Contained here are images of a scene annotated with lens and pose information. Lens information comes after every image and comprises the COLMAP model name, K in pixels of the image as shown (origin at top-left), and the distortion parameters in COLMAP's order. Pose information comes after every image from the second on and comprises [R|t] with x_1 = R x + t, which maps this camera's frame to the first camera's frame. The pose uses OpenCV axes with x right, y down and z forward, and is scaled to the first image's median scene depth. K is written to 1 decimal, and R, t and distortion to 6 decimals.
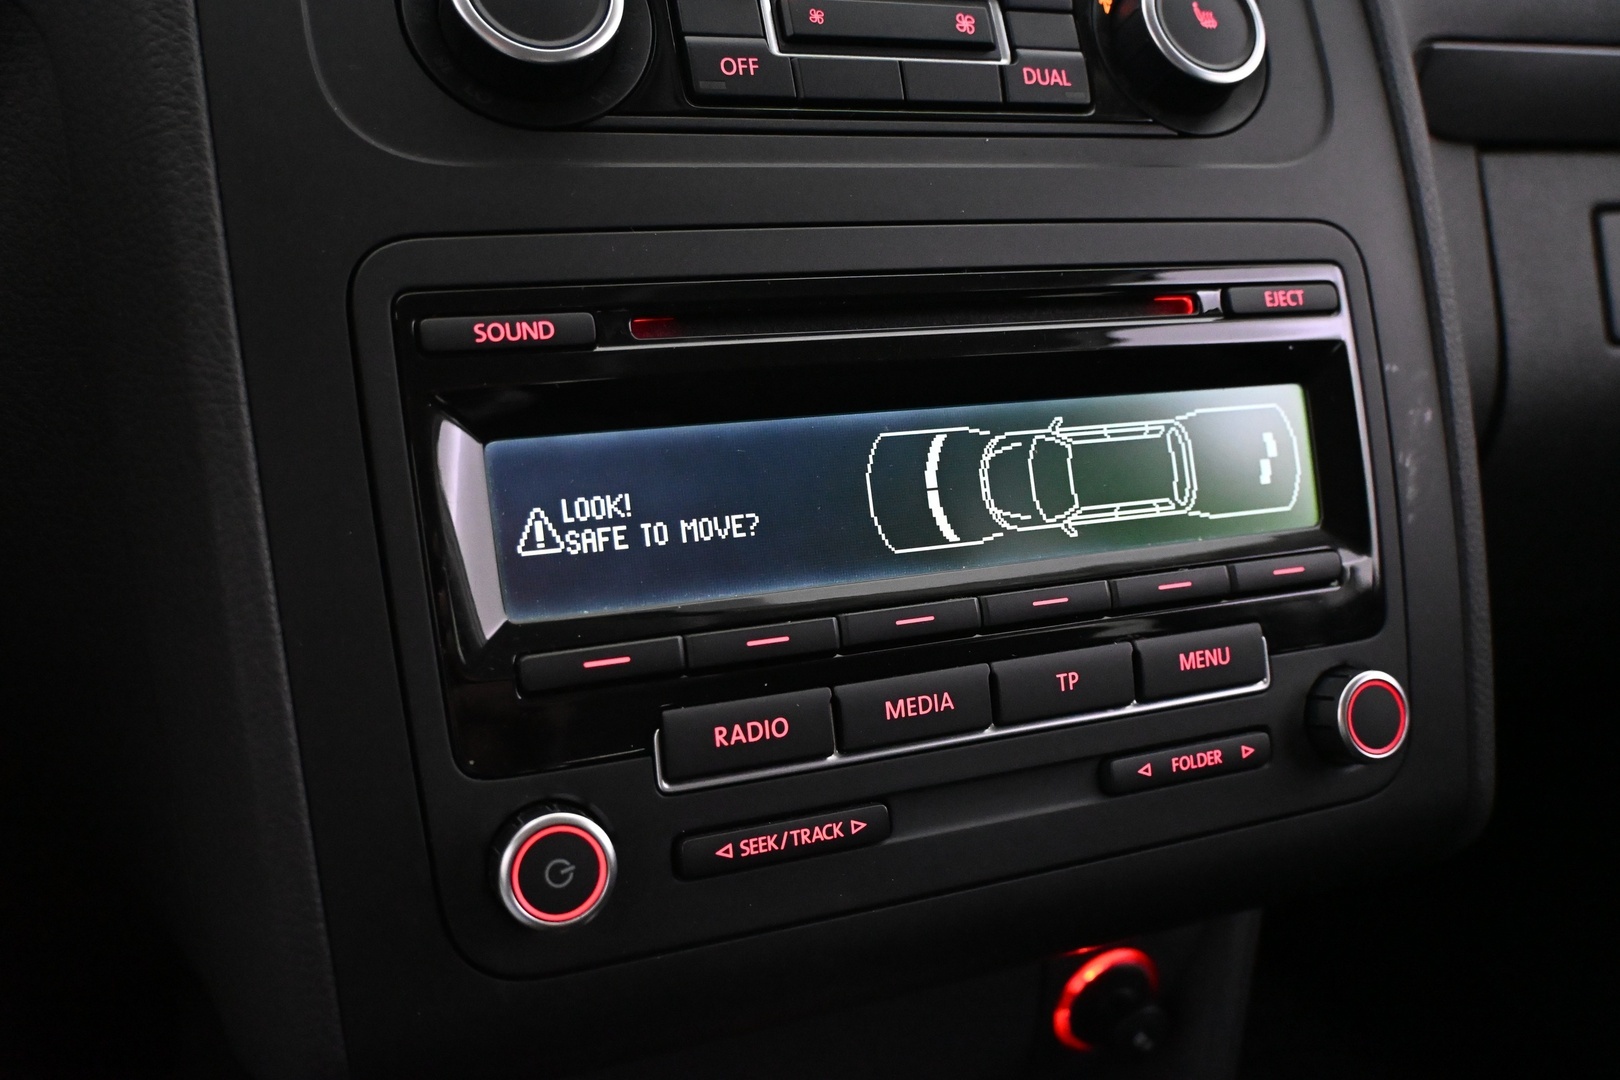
lens RADIAL K [[1344.8, 0, 810.0], [0, 1344.8, 540.0], [0, 0, 1]] dist [-0.007141, -0.003807]
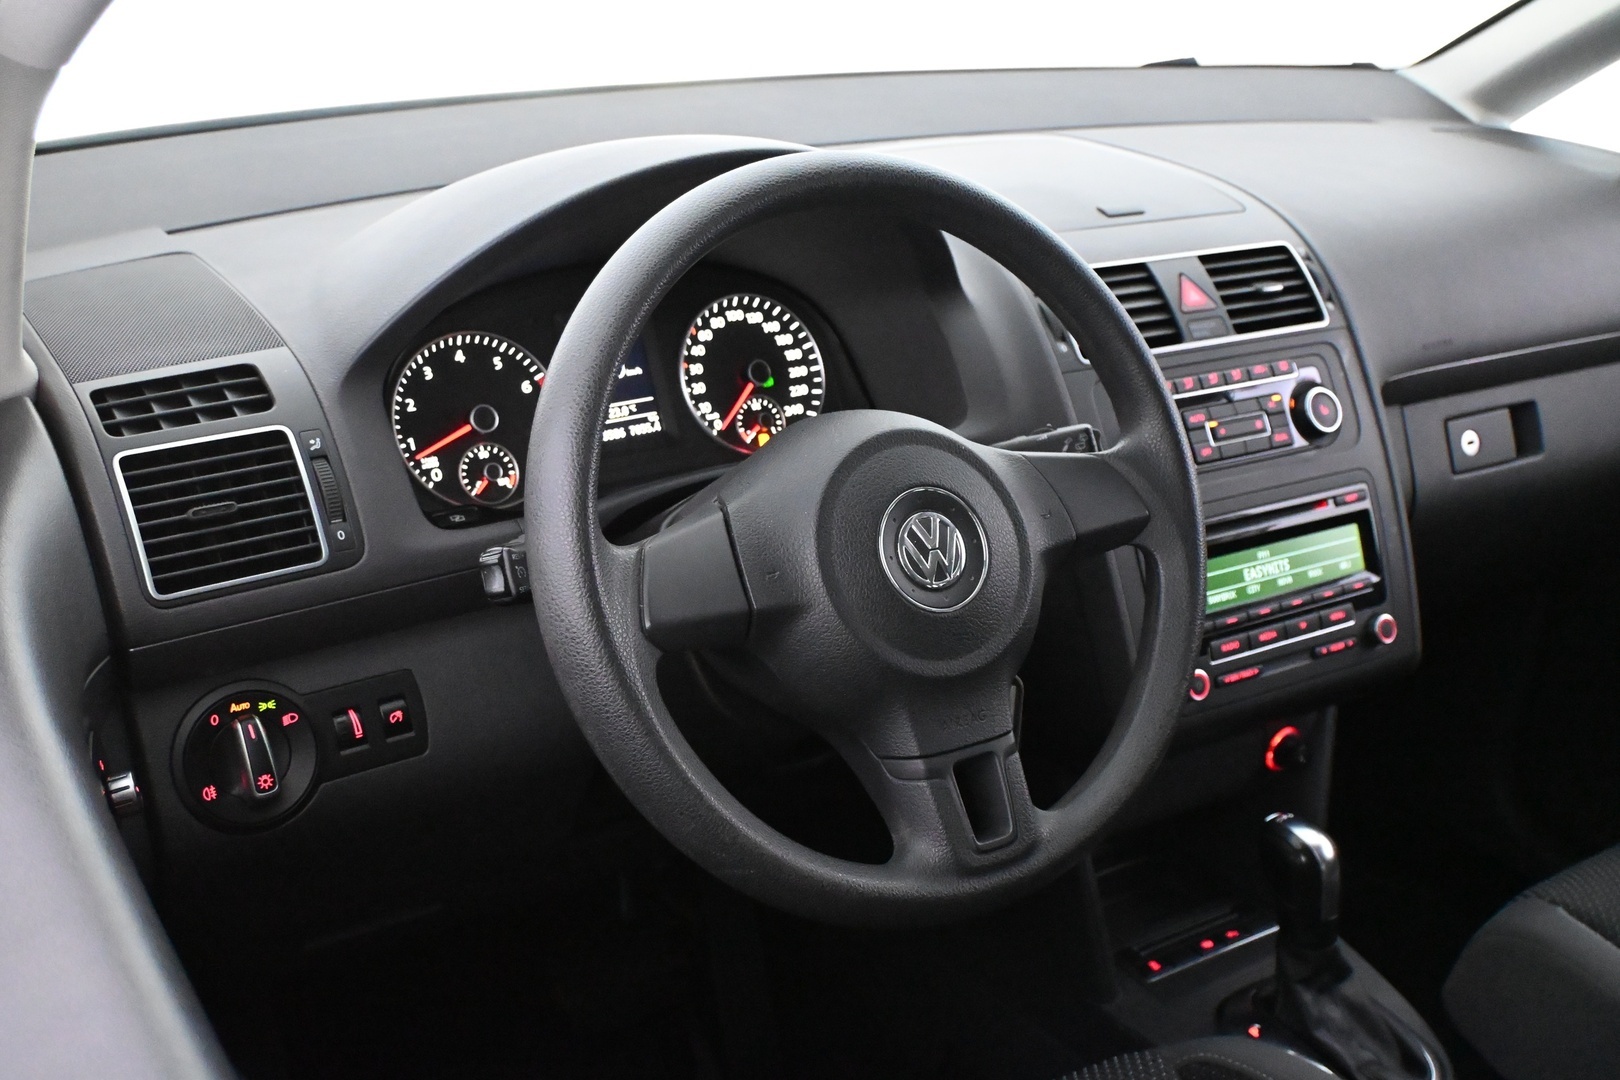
lens RADIAL K [[1842.8, 0, 810.0], [0, 1842.8, 540.0], [0, 0, 1]] dist [0.010643, 0.010006]
pose [[0.982080, -0.068802, 0.175455, -1.697191], [0.061643, 0.997041, 0.045934, -0.370718], [-0.178096, -0.034295, 0.983415, -3.092868]]
